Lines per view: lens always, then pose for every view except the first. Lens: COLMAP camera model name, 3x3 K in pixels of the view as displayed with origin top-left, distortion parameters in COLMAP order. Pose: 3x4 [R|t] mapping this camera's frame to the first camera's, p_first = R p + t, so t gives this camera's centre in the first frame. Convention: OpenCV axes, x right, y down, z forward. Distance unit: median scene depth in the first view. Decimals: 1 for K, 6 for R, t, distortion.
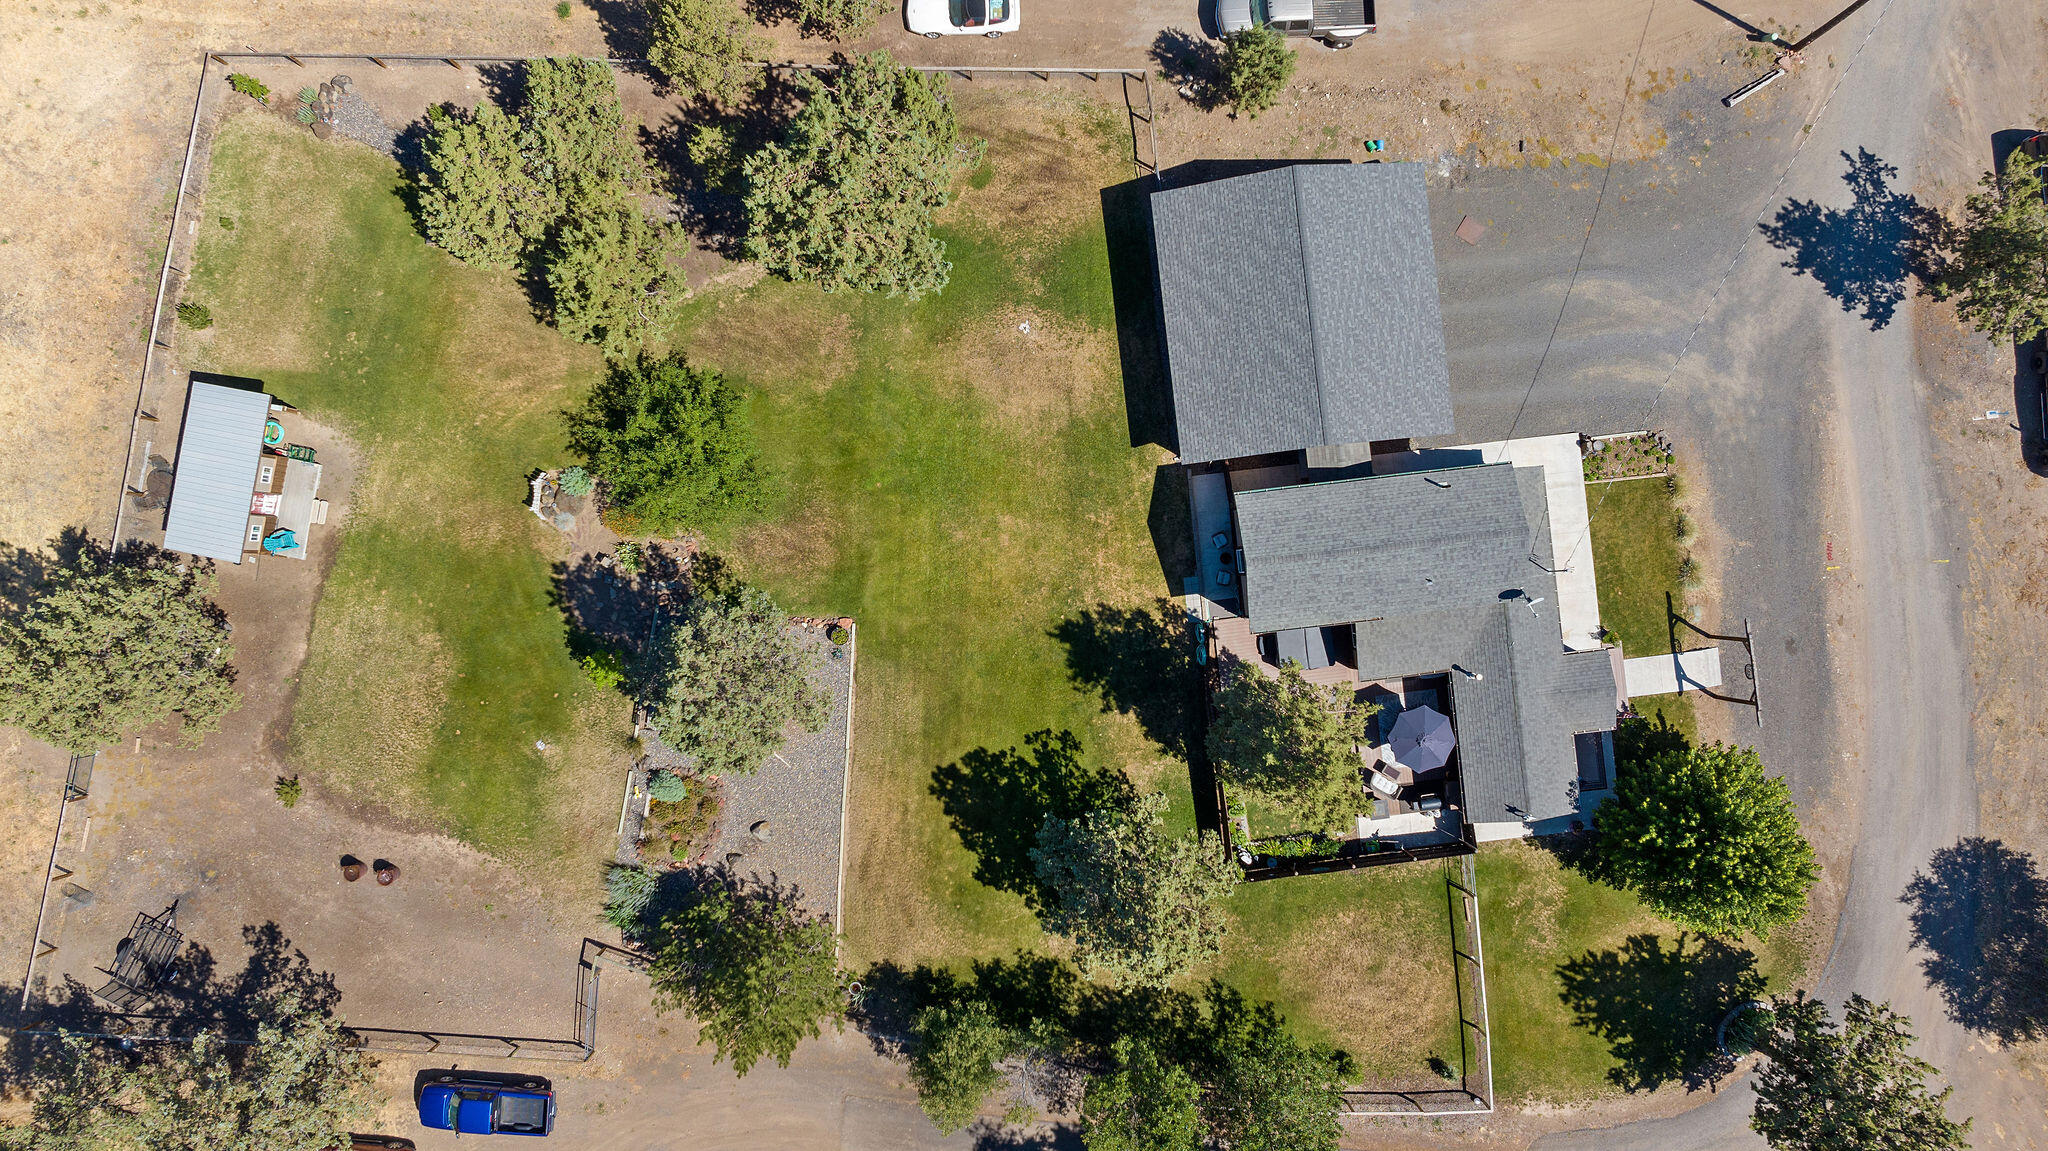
lens RADIAL K [[1435.6, 0, 1023.6], [0, 1435.6, 573.9], [0, 0, 1]] dist [-0.024006, 0.012687]
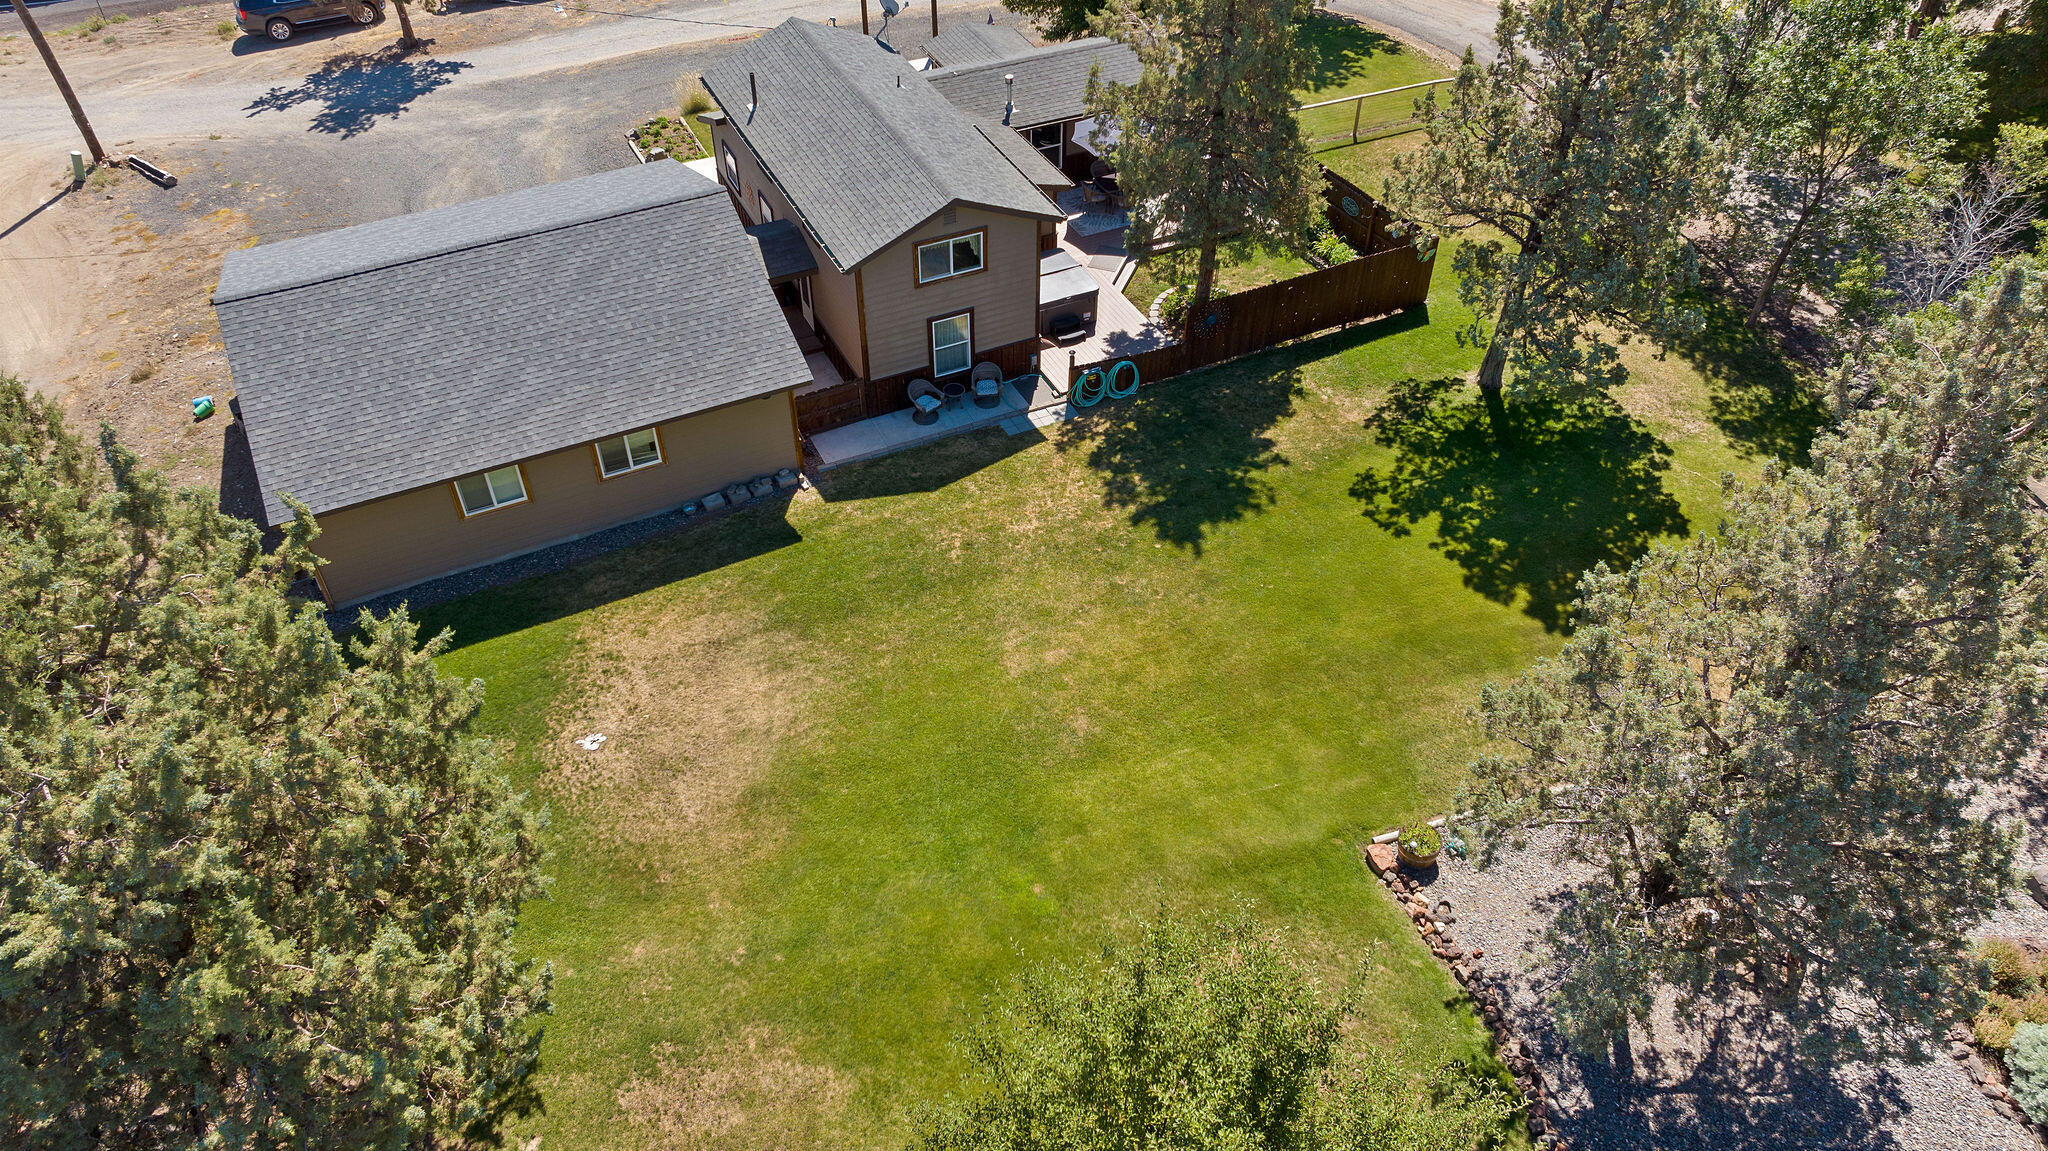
lens RADIAL K [[1435.6, 0, 1036.1], [0, 1435.6, 574.5], [0, 0, 1]] dist [-0.024006, 0.012687]
pose [[-0.338643, -0.644235, 0.685771, -0.315483], [0.940877, -0.225294, 0.252969, -0.142662], [-0.008472, 0.730892, 0.682440, 0.655437]]
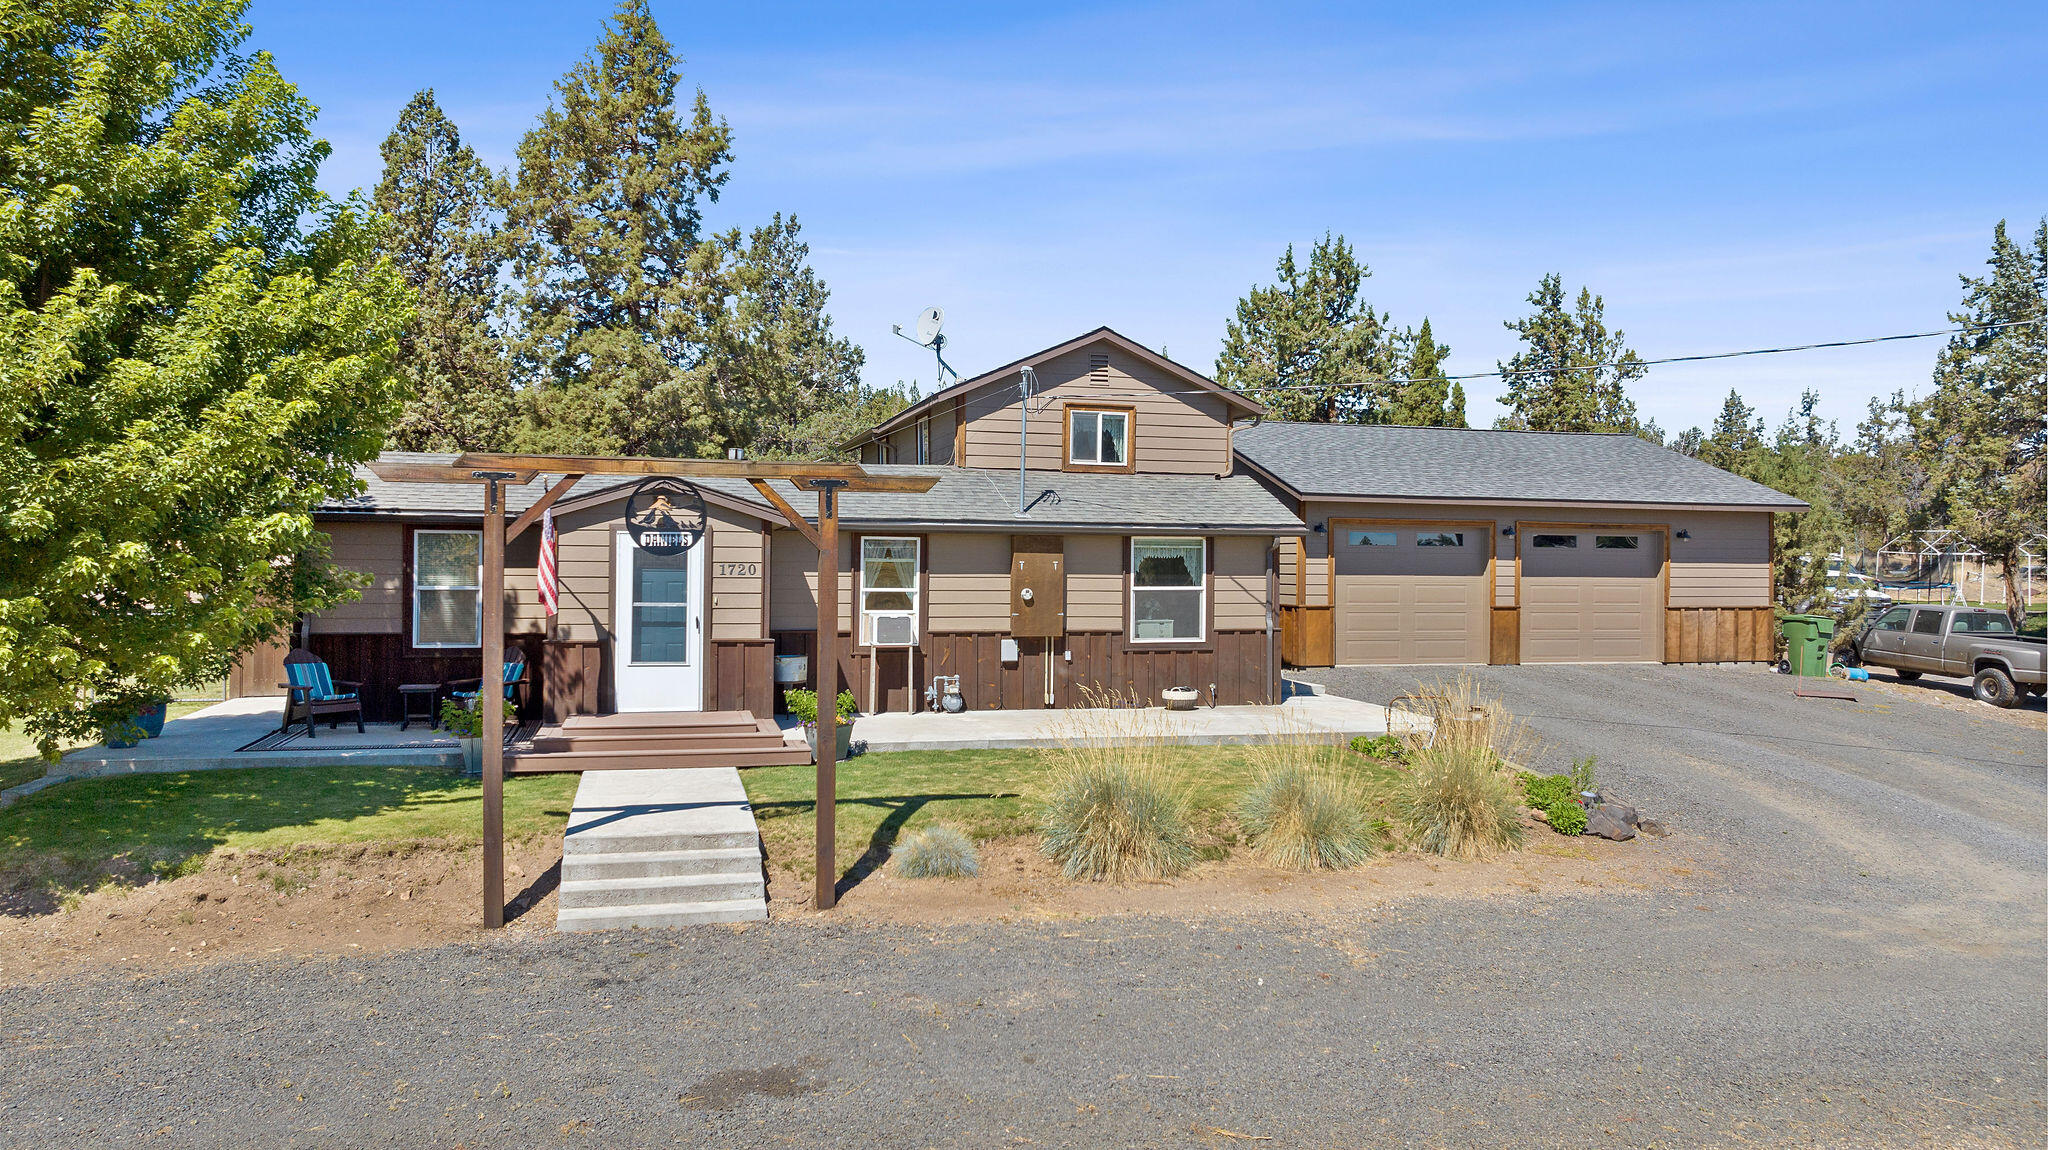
lens RADIAL K [[1435.6, 0, 1037.0], [0, 1435.6, 569.3], [0, 0, 1]] dist [-0.024006, 0.012687]
pose [[0.146685, 0.000611, -0.989183, 0.688607], [-0.988994, -0.019466, -0.146669, 0.045647], [-0.019345, 0.999810, -0.002251, 0.974625]]
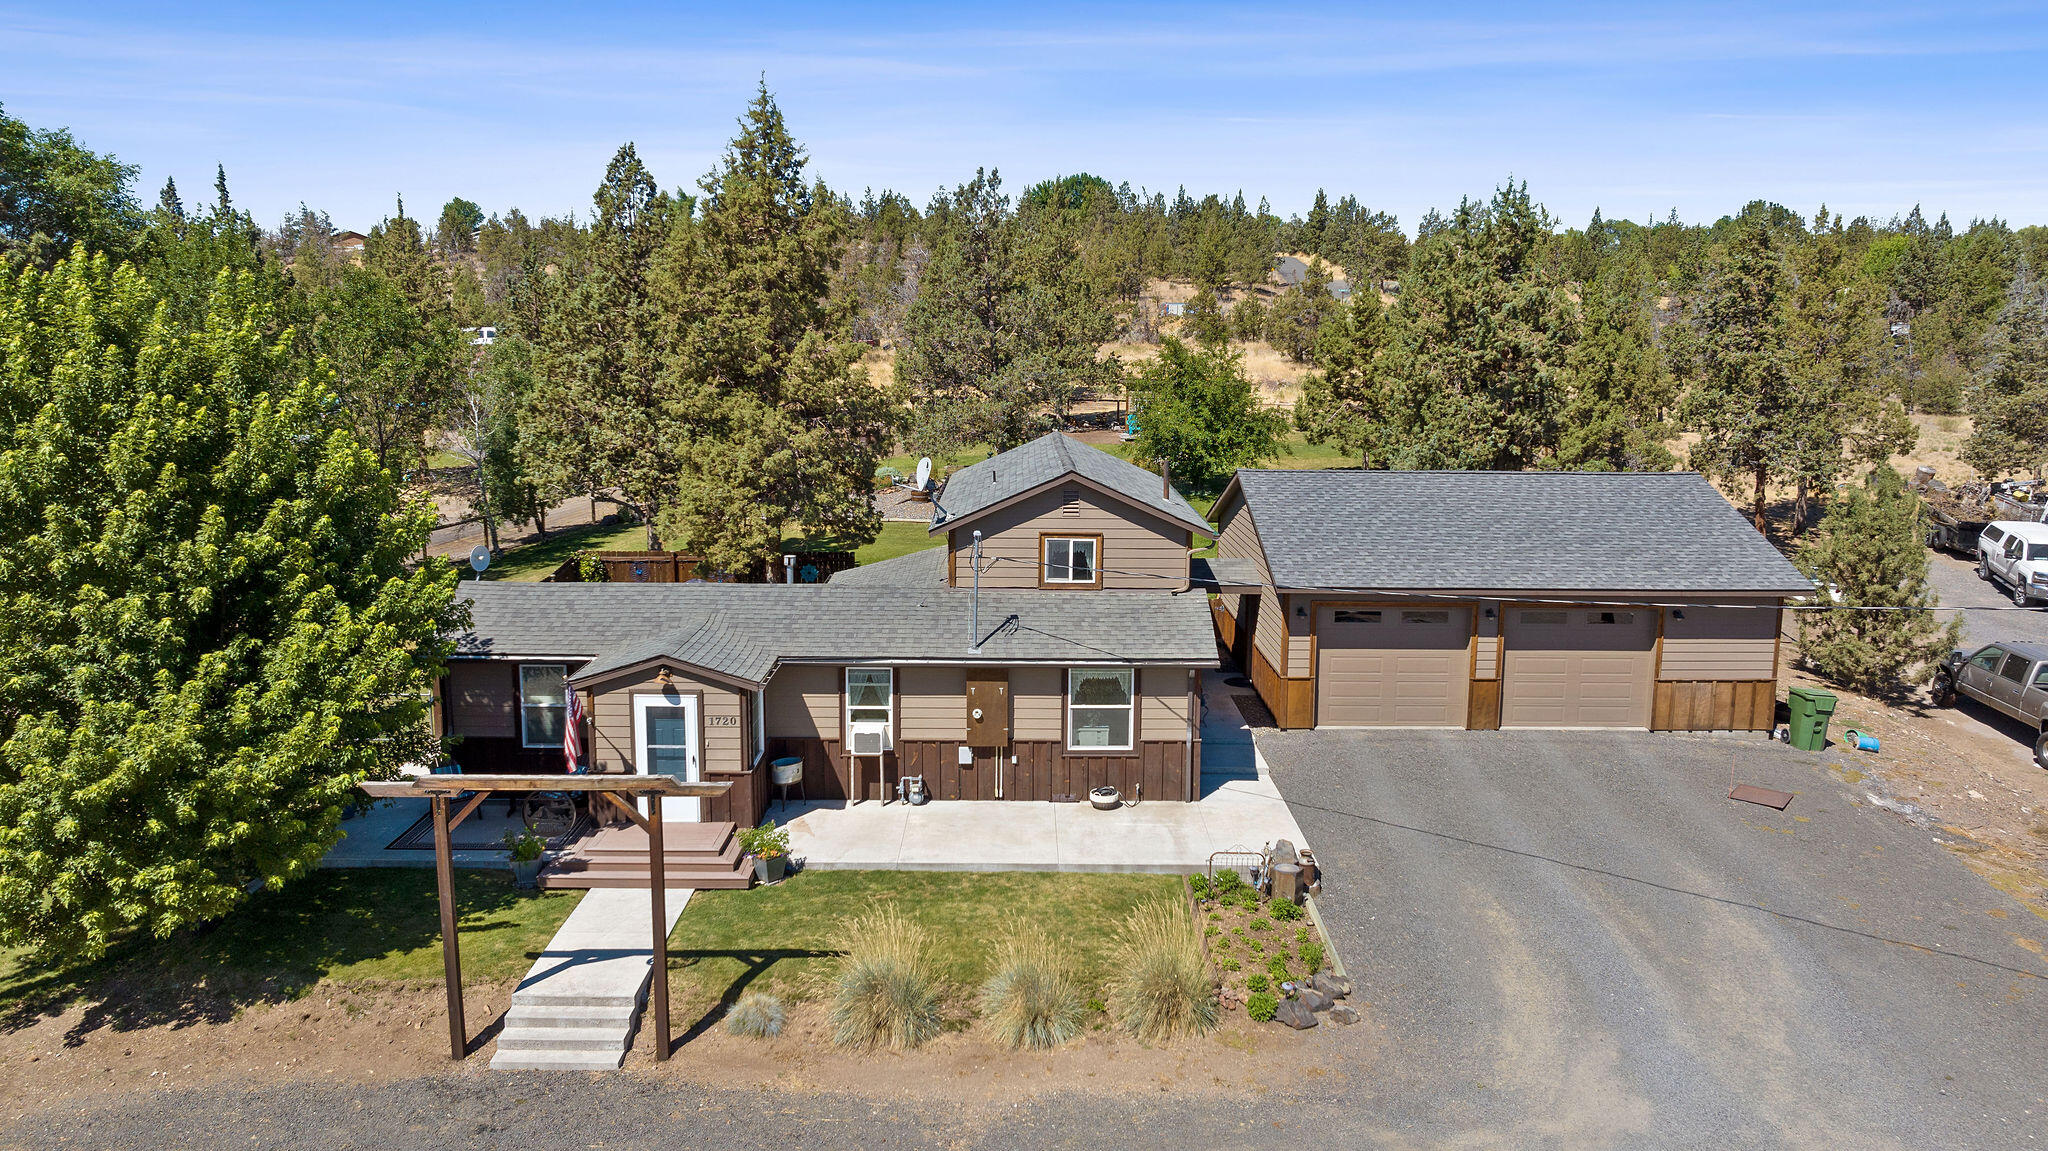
lens RADIAL K [[1435.6, 0, 1038.5], [0, 1435.6, 573.0], [0, 0, 1]] dist [-0.024006, 0.012687]
pose [[-0.103382, 0.157724, -0.982057, 0.759478], [-0.994450, -0.035799, 0.098937, -0.059505], [-0.019552, 0.986834, 0.160549, 0.871152]]
